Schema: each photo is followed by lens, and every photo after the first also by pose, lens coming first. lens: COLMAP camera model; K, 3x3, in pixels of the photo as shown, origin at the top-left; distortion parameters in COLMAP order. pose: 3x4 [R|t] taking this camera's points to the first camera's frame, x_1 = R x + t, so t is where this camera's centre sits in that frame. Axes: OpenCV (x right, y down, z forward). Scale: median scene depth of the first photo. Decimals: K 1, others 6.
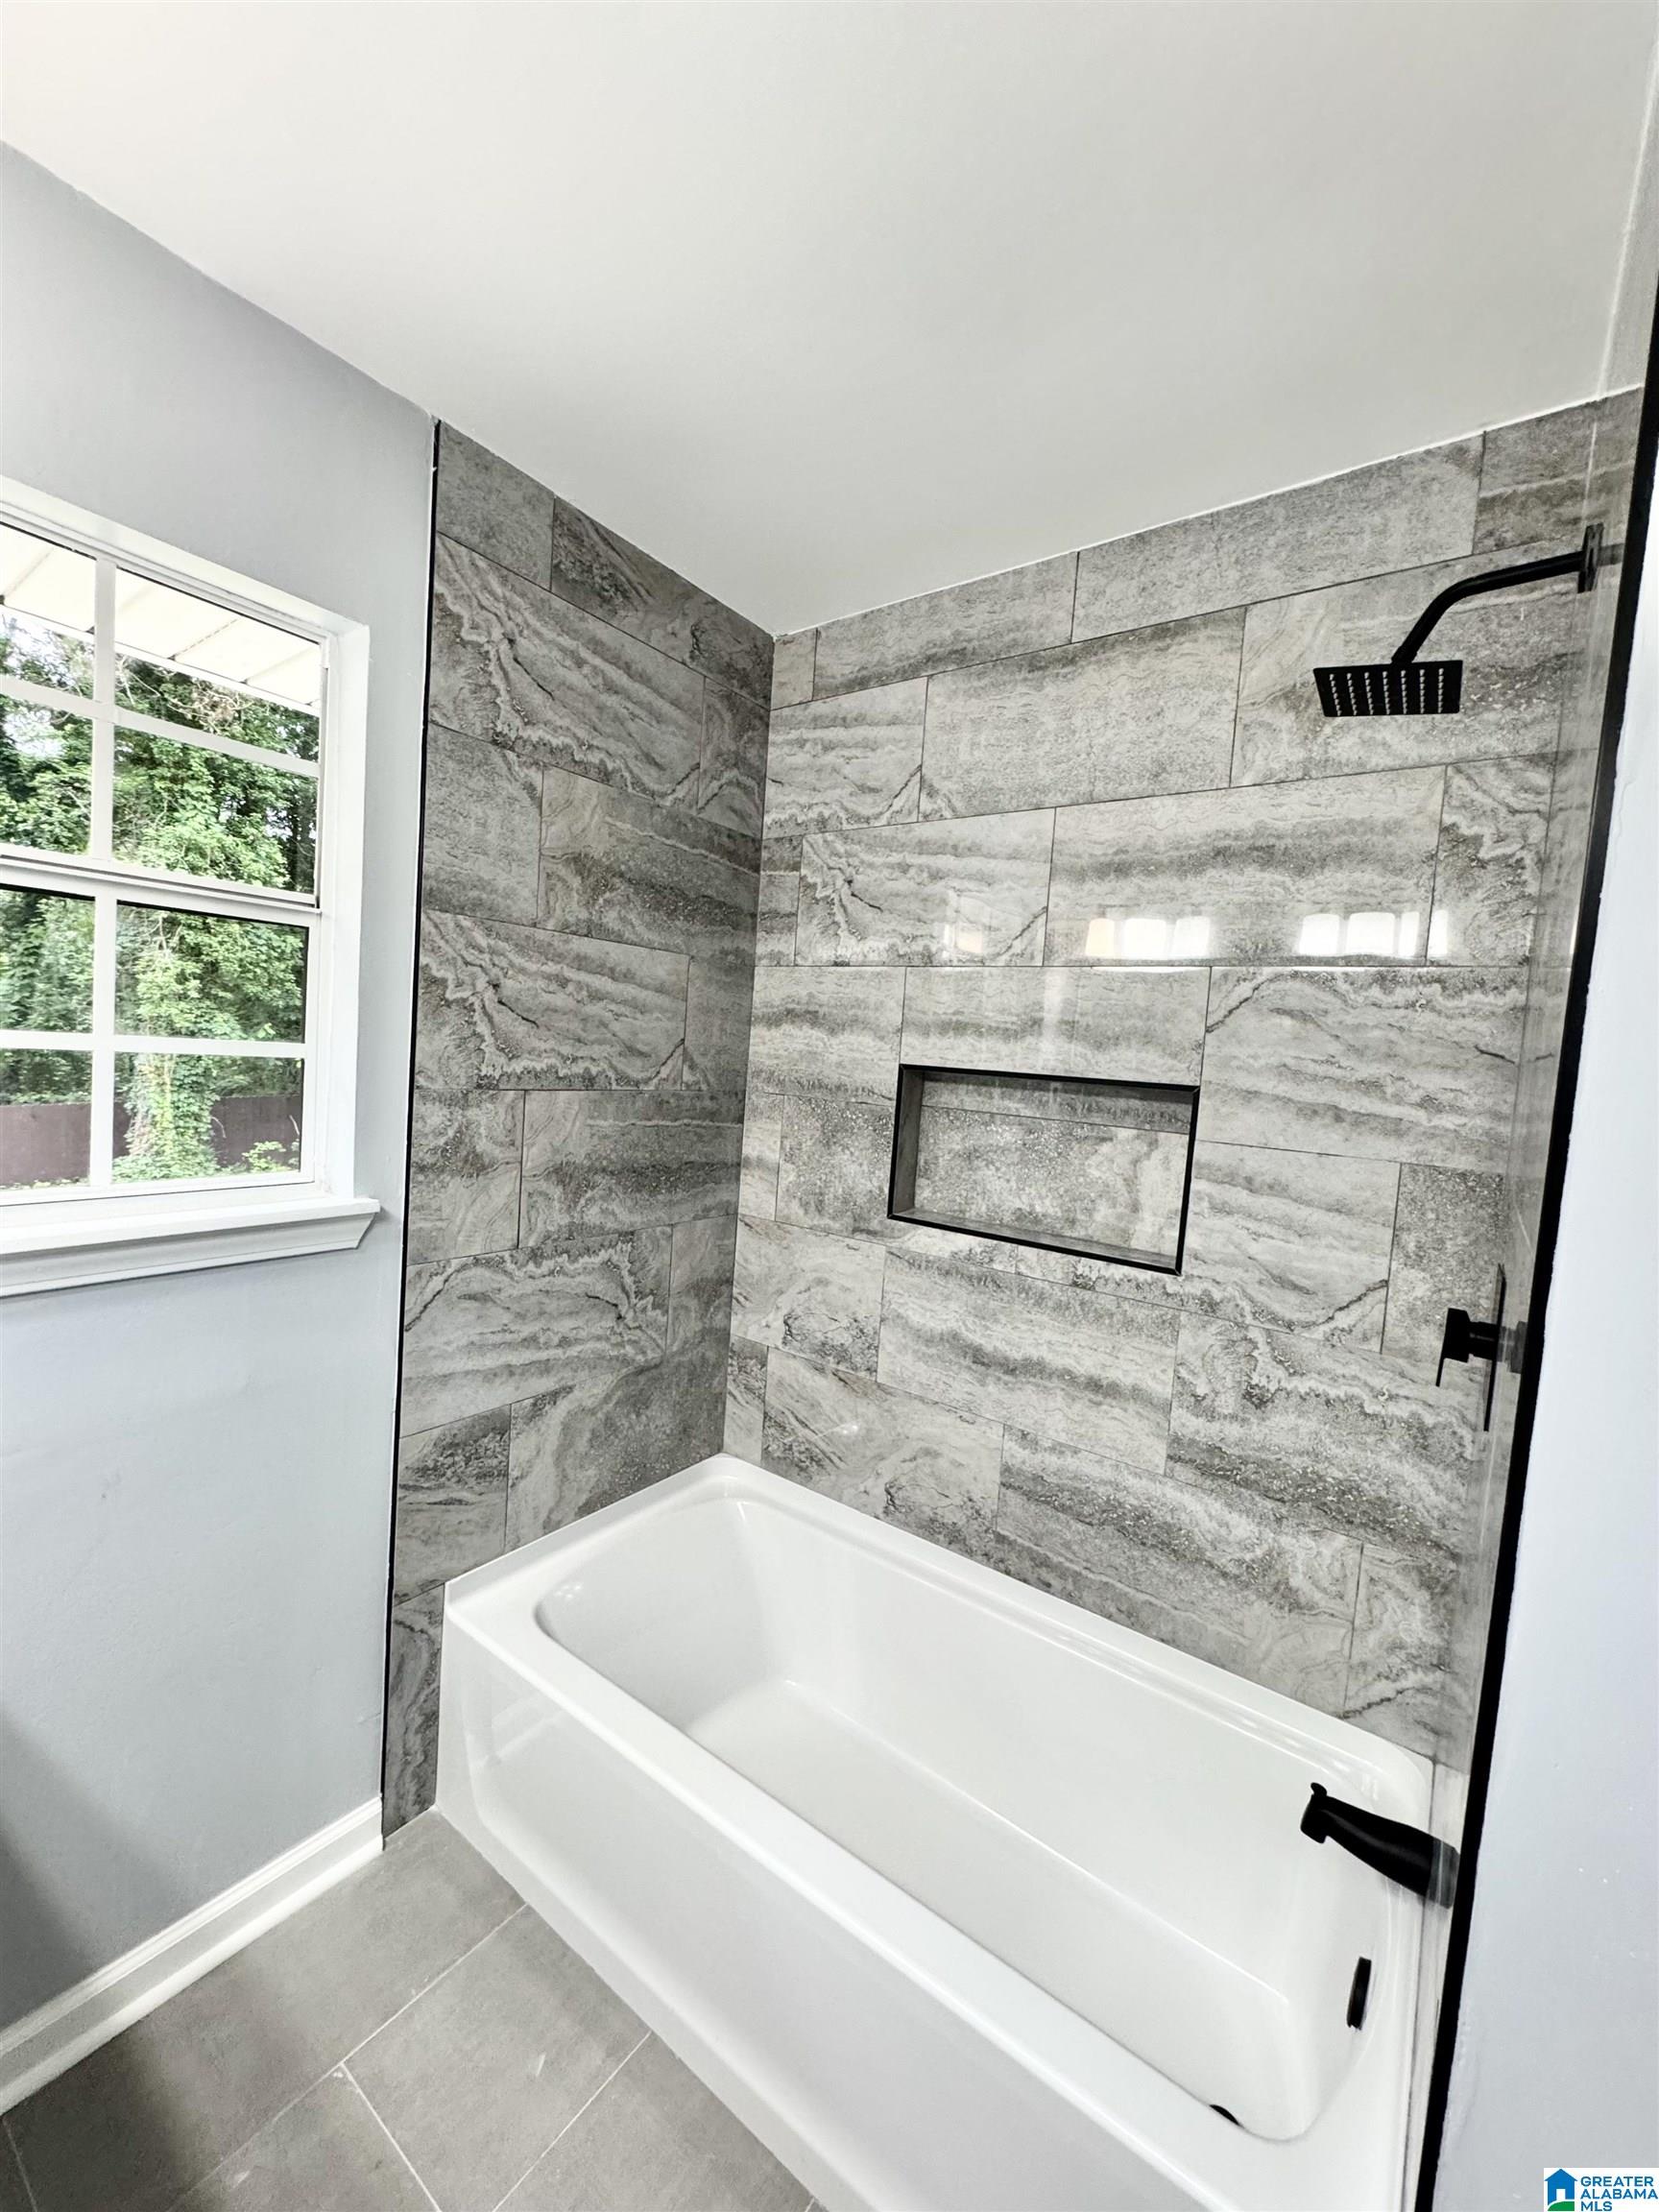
lens RADIAL K [[885.1, 0, 829.5], [0, 885.1, 1106.0], [0, 0, 1]] dist [-0.002340, -0.000022]
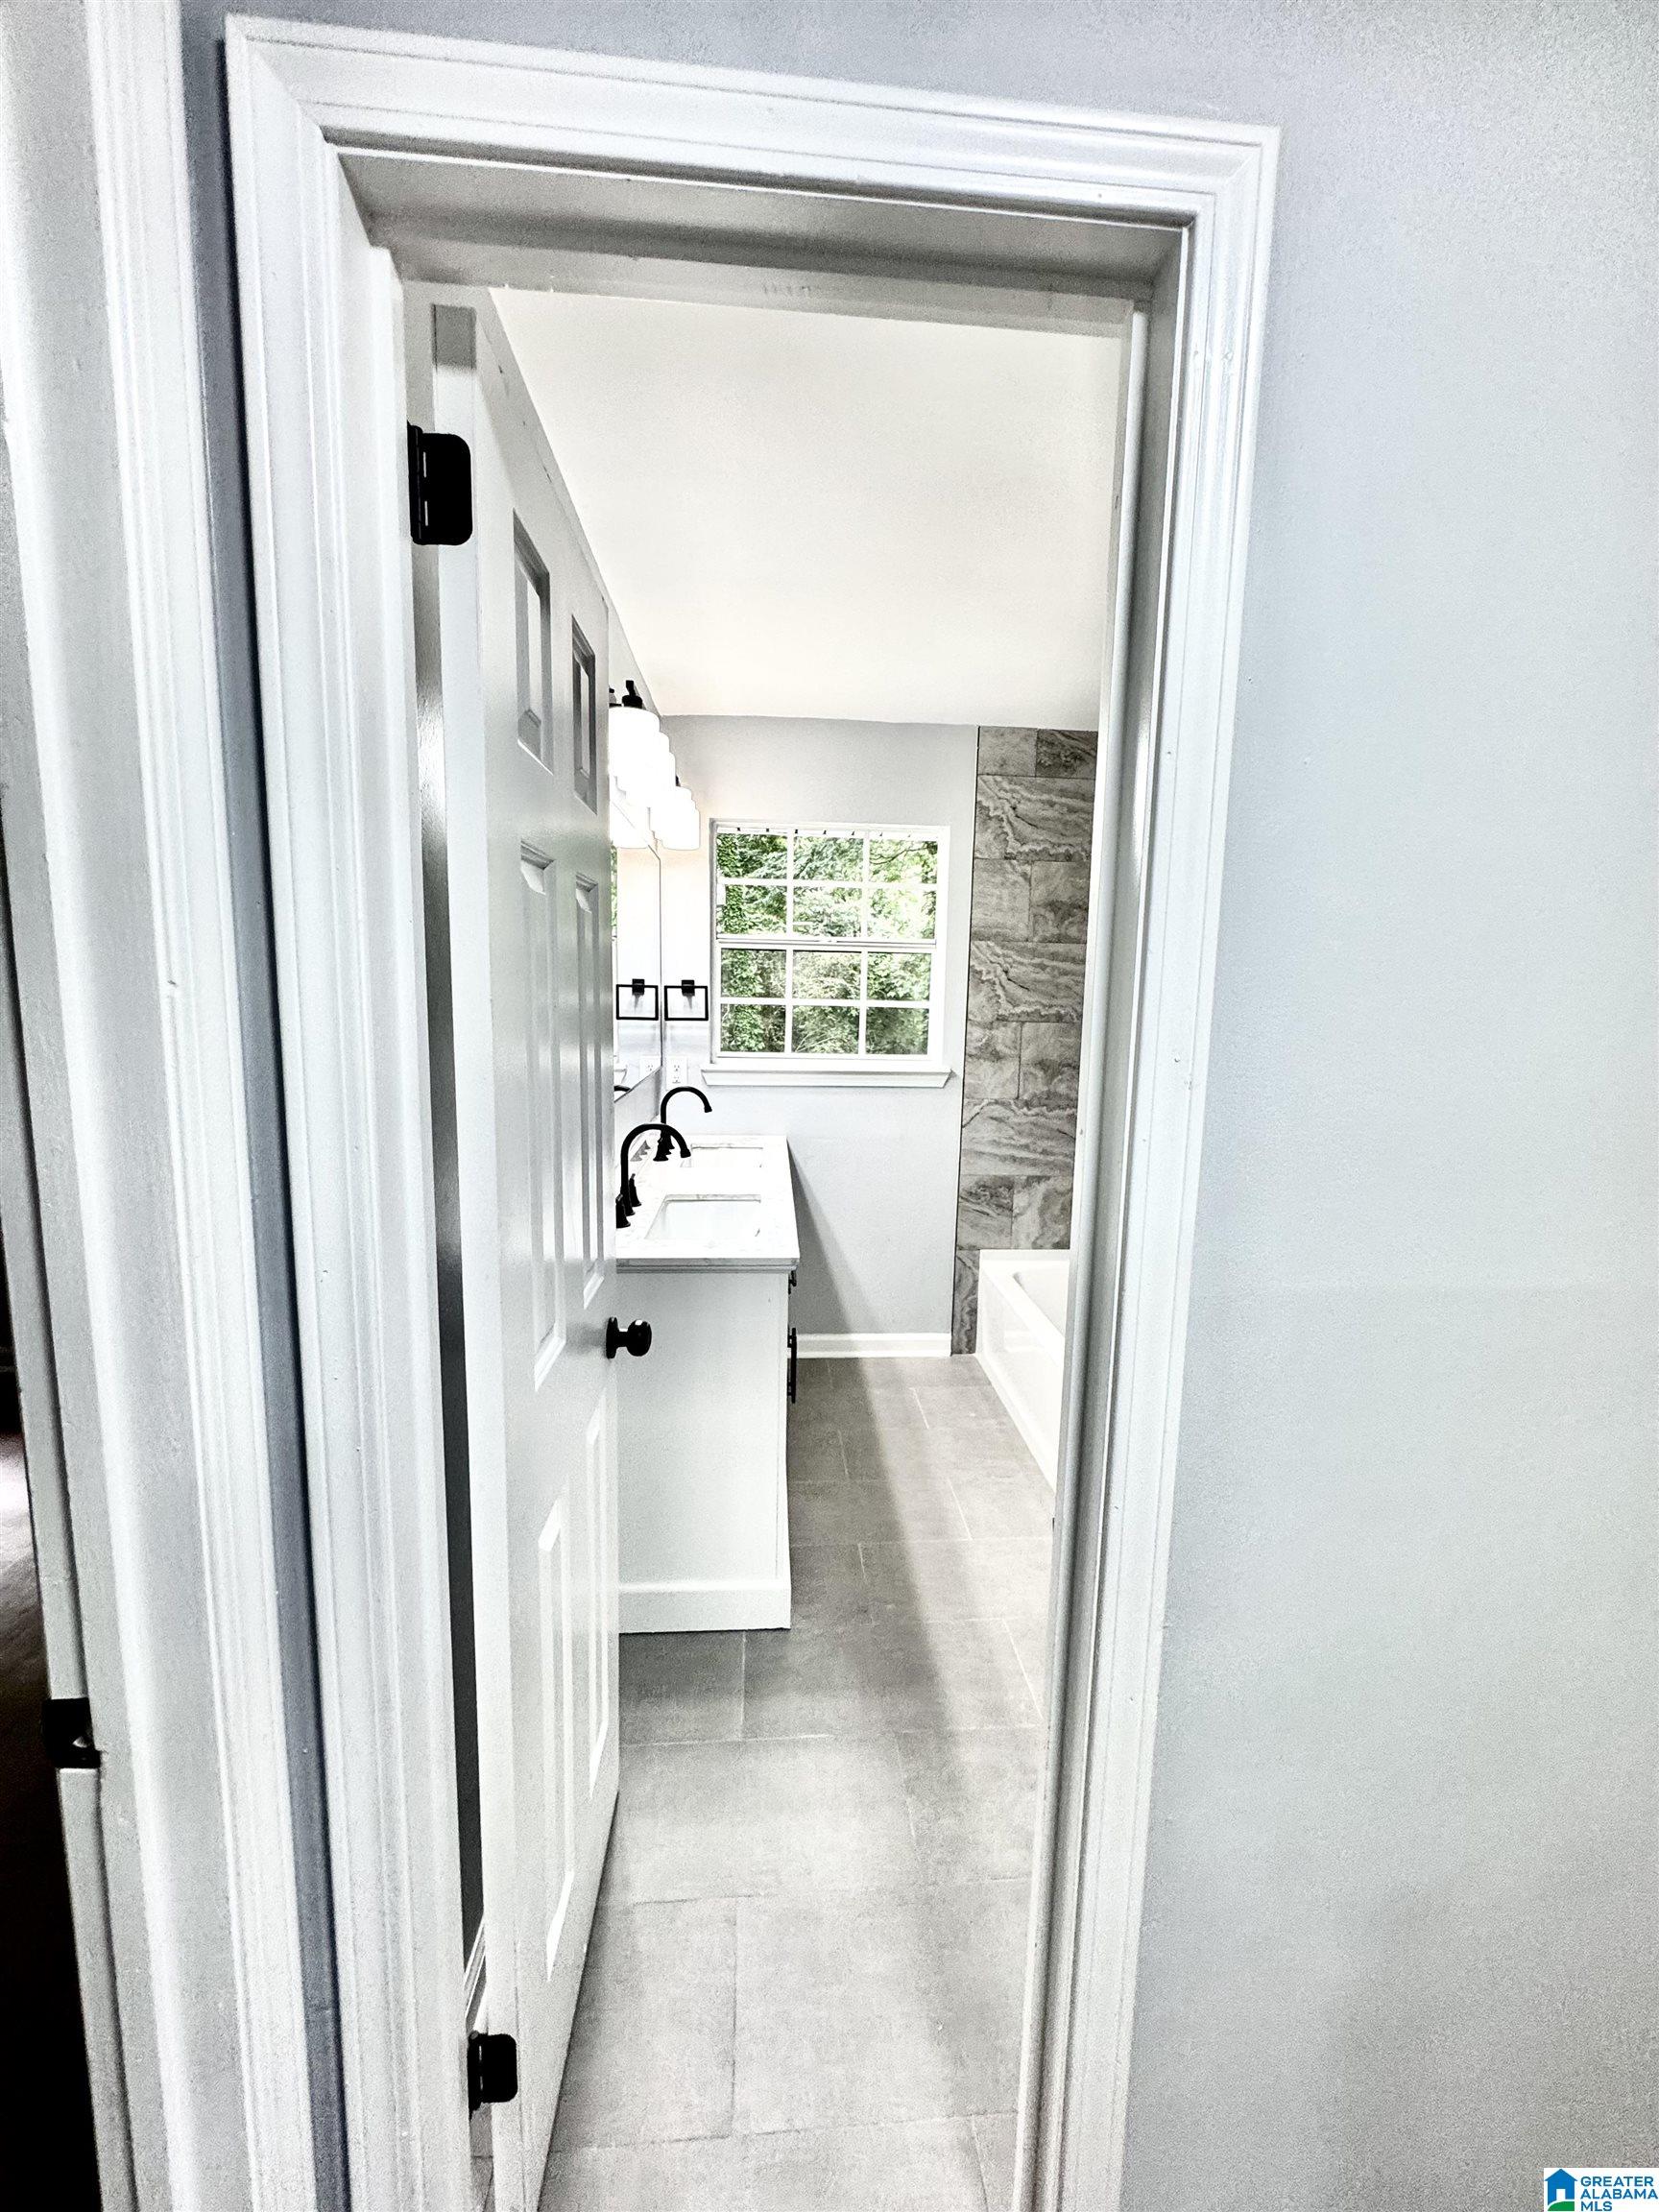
lens RADIAL K [[885.1, 0, 829.5], [0, 885.1, 1106.0], [0, 0, 1]] dist [-0.002340, -0.000022]
pose [[0.649656, 0.046759, -0.758789, 0.872924], [-0.027301, 0.998898, 0.038180, 0.104225], [0.759738, -0.004088, 0.650216, -0.631851]]
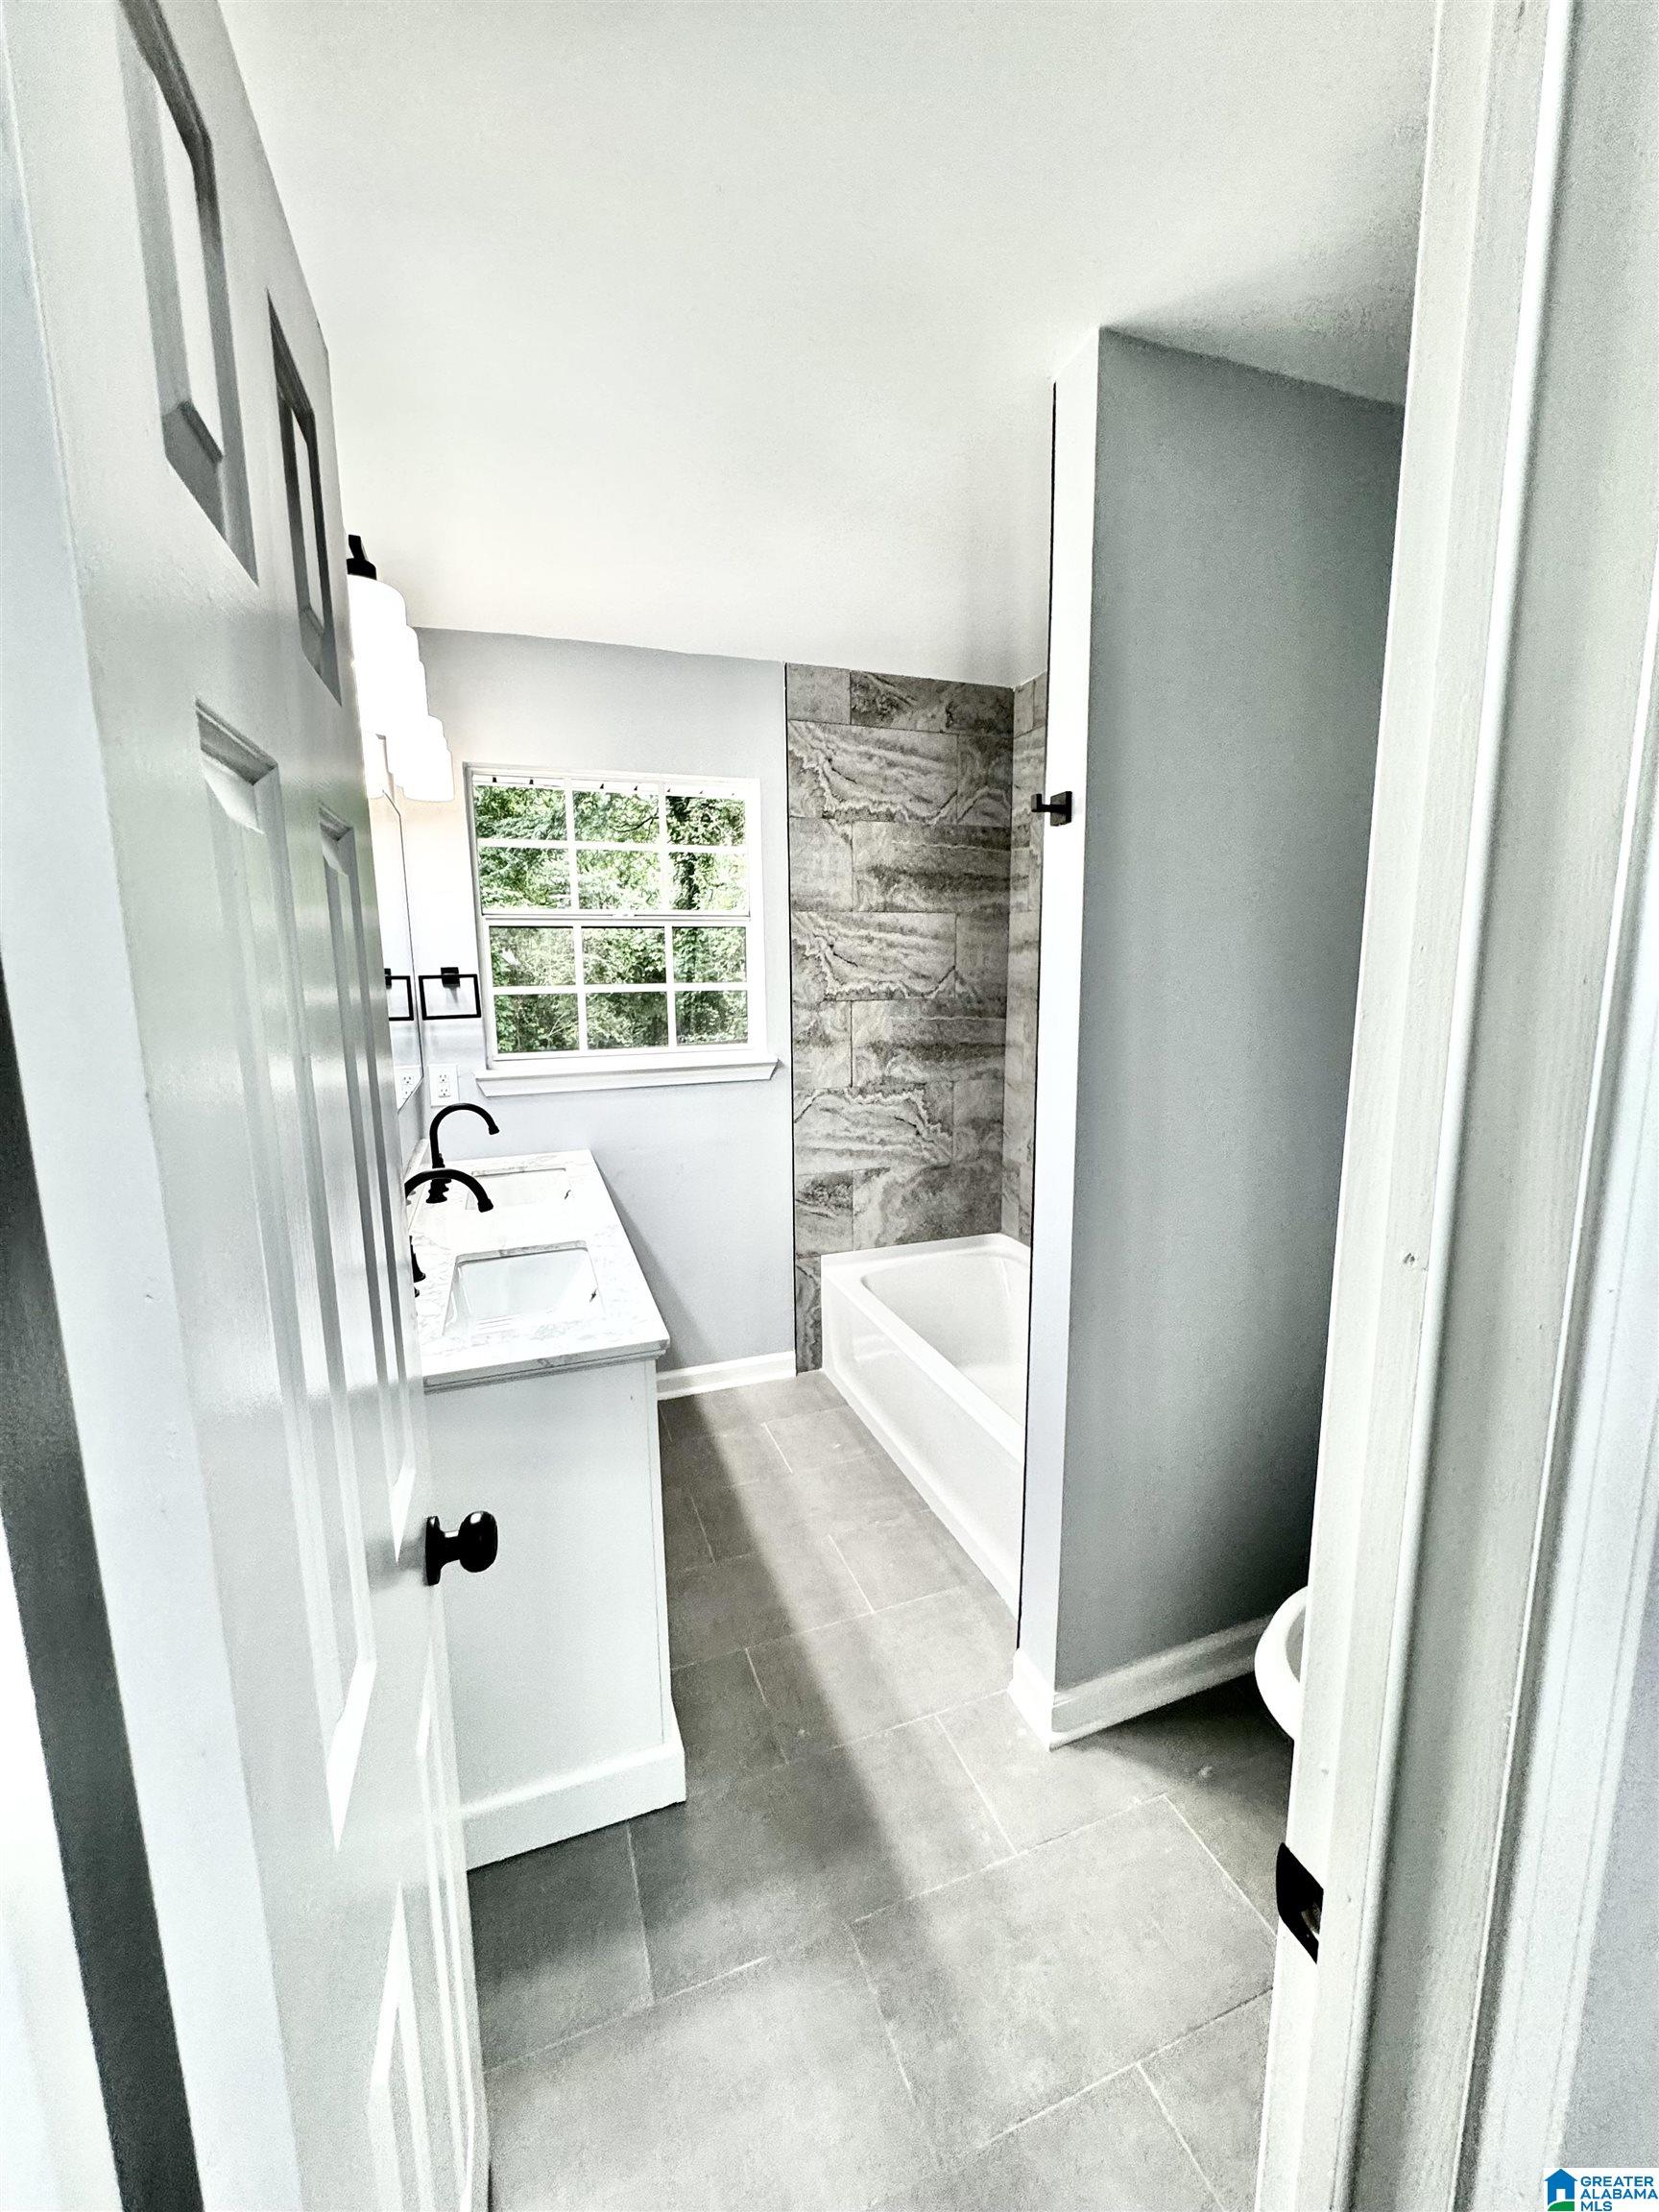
lens RADIAL K [[885.1, 0, 829.5], [0, 885.1, 1106.0], [0, 0, 1]] dist [-0.002340, -0.000022]
pose [[0.829162, 0.014188, -0.558828, 0.613341], [0.030853, 0.996993, 0.071091, 0.063929], [0.558156, -0.076187, 0.826231, -0.534121]]
